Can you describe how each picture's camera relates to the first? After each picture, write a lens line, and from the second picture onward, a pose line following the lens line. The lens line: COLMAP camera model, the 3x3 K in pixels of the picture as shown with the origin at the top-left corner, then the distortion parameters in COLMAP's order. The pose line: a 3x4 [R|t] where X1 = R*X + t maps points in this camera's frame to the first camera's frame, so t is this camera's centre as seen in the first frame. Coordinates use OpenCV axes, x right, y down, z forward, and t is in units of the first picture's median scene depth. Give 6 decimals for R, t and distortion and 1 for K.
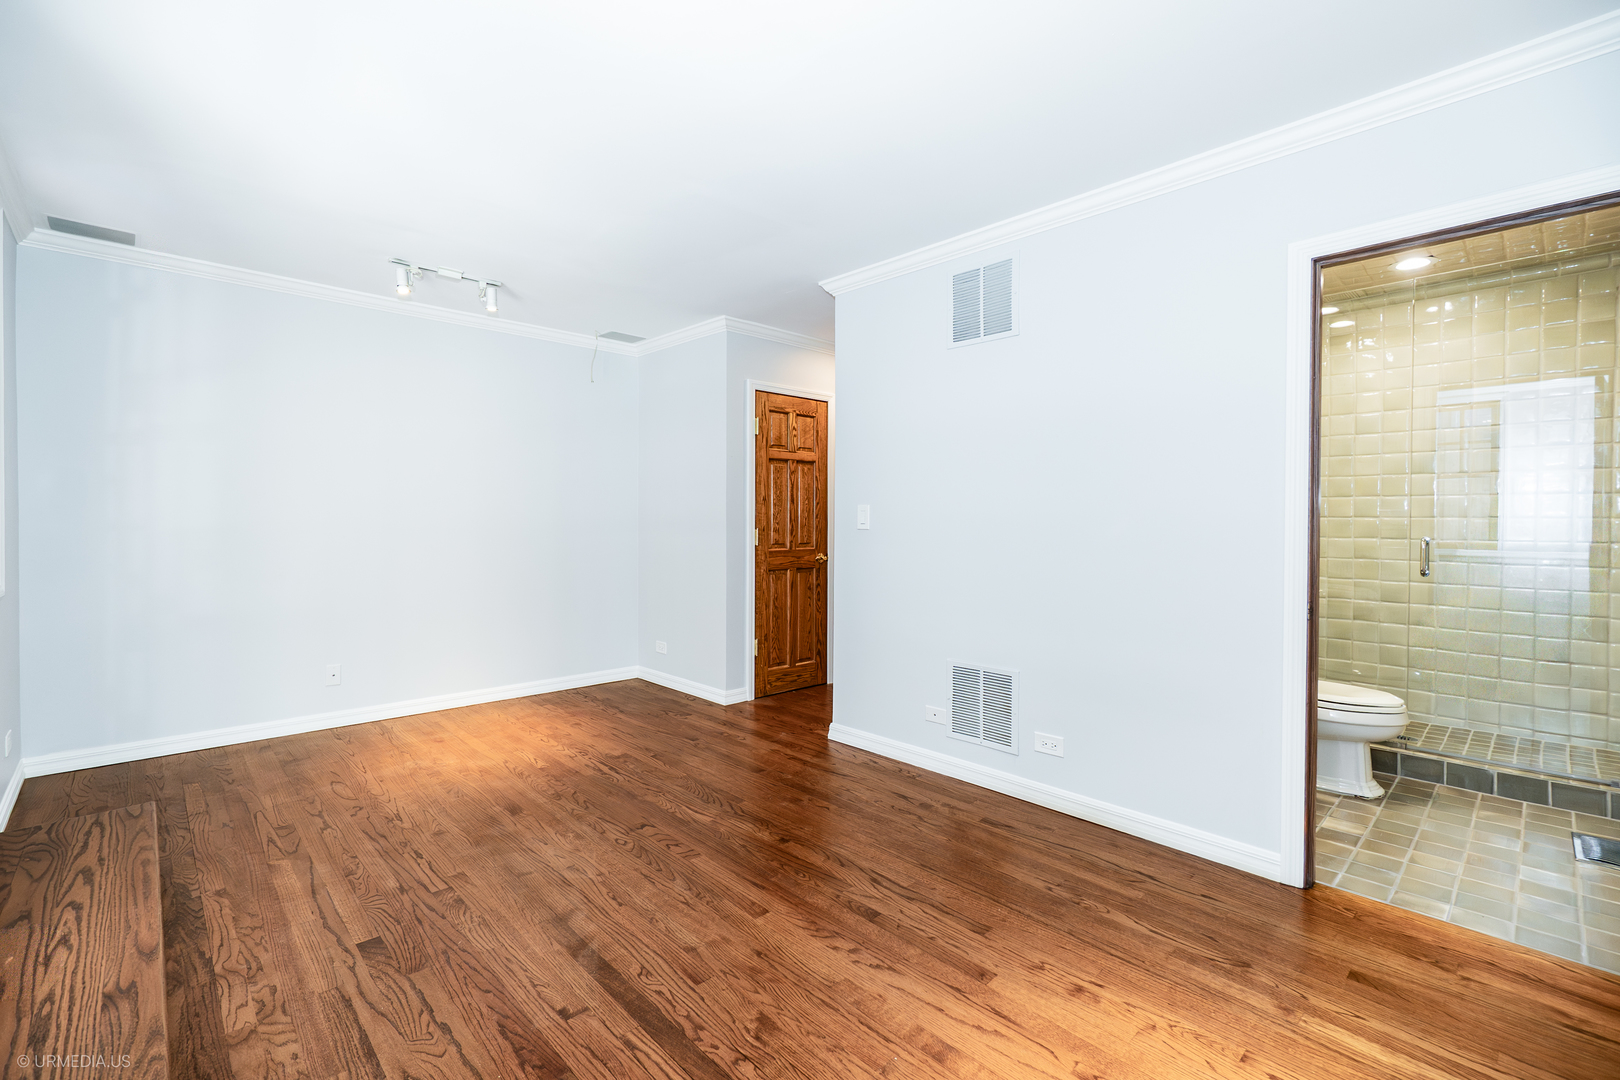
lens RADIAL K [[731.1, 0, 810.0], [0, 731.1, 540.0], [0, 0, 1]] dist [-0.001698, -0.000712]
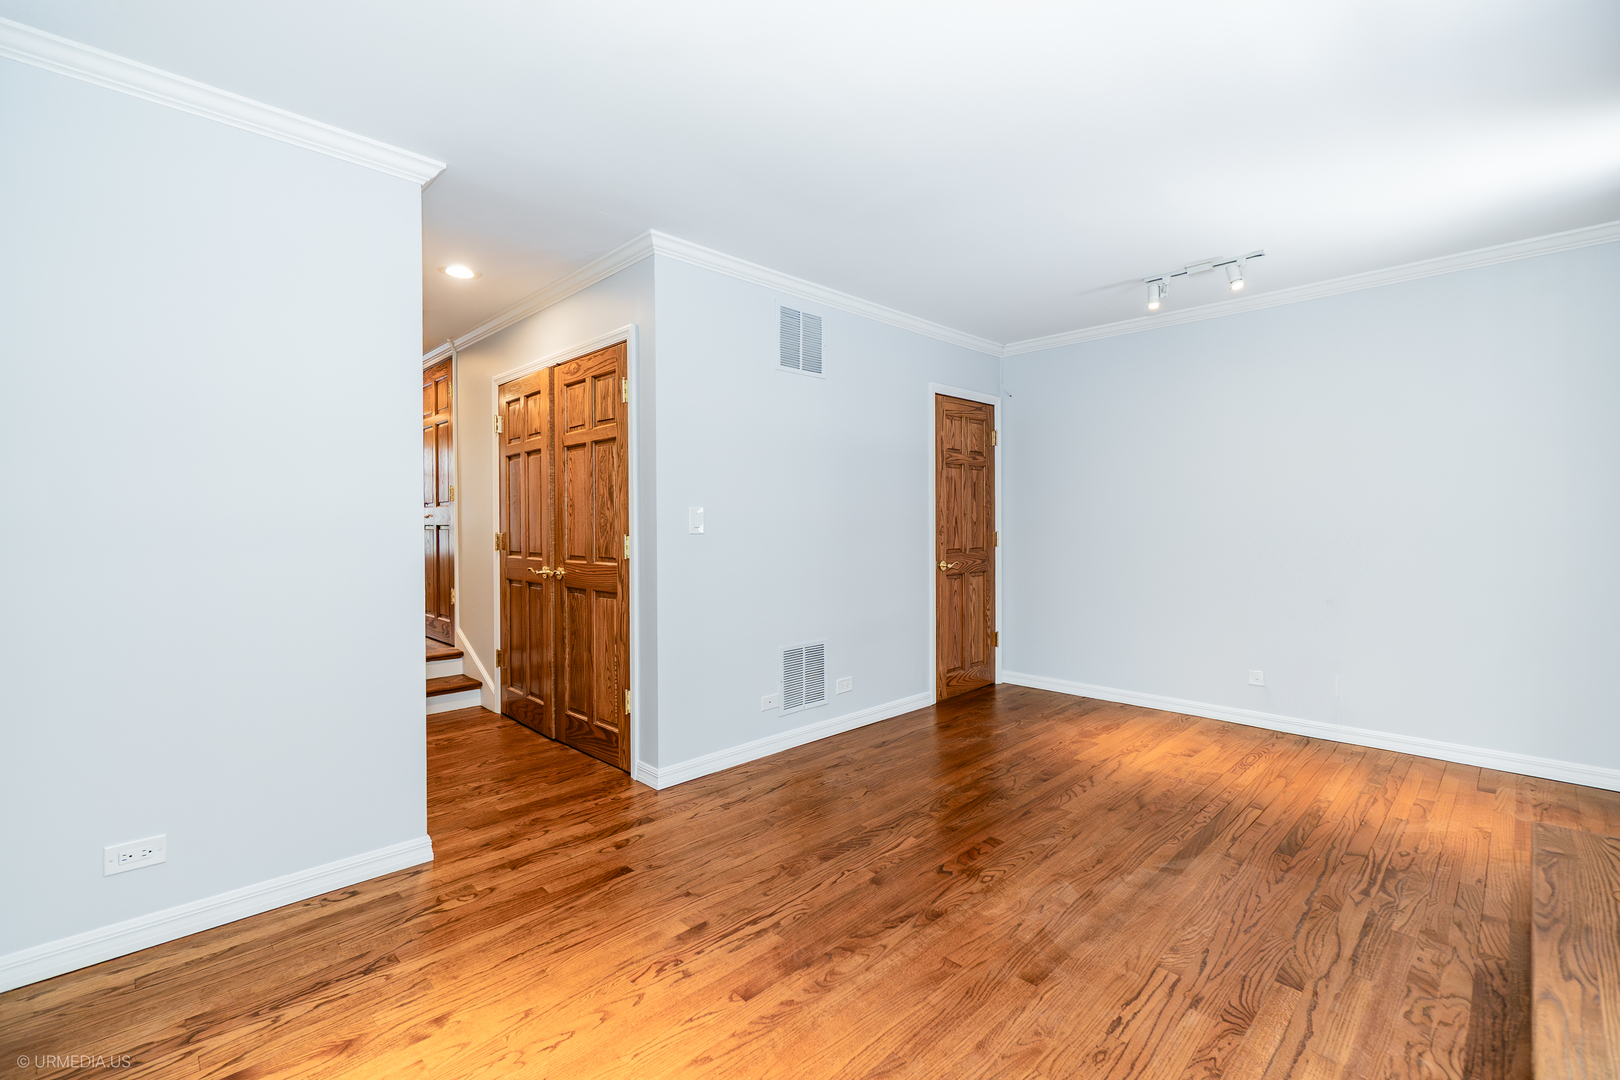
lens RADIAL K [[709.2, 0, 806.3], [0, 709.2, 544.0], [0, 0, 1]] dist [0.001744, 0.000769]
pose [[-0.032765, -0.033331, 0.998907, -1.207234], [0.030197, 0.998955, 0.034323, -0.041601], [-0.999007, 0.031288, -0.031724, 1.339550]]
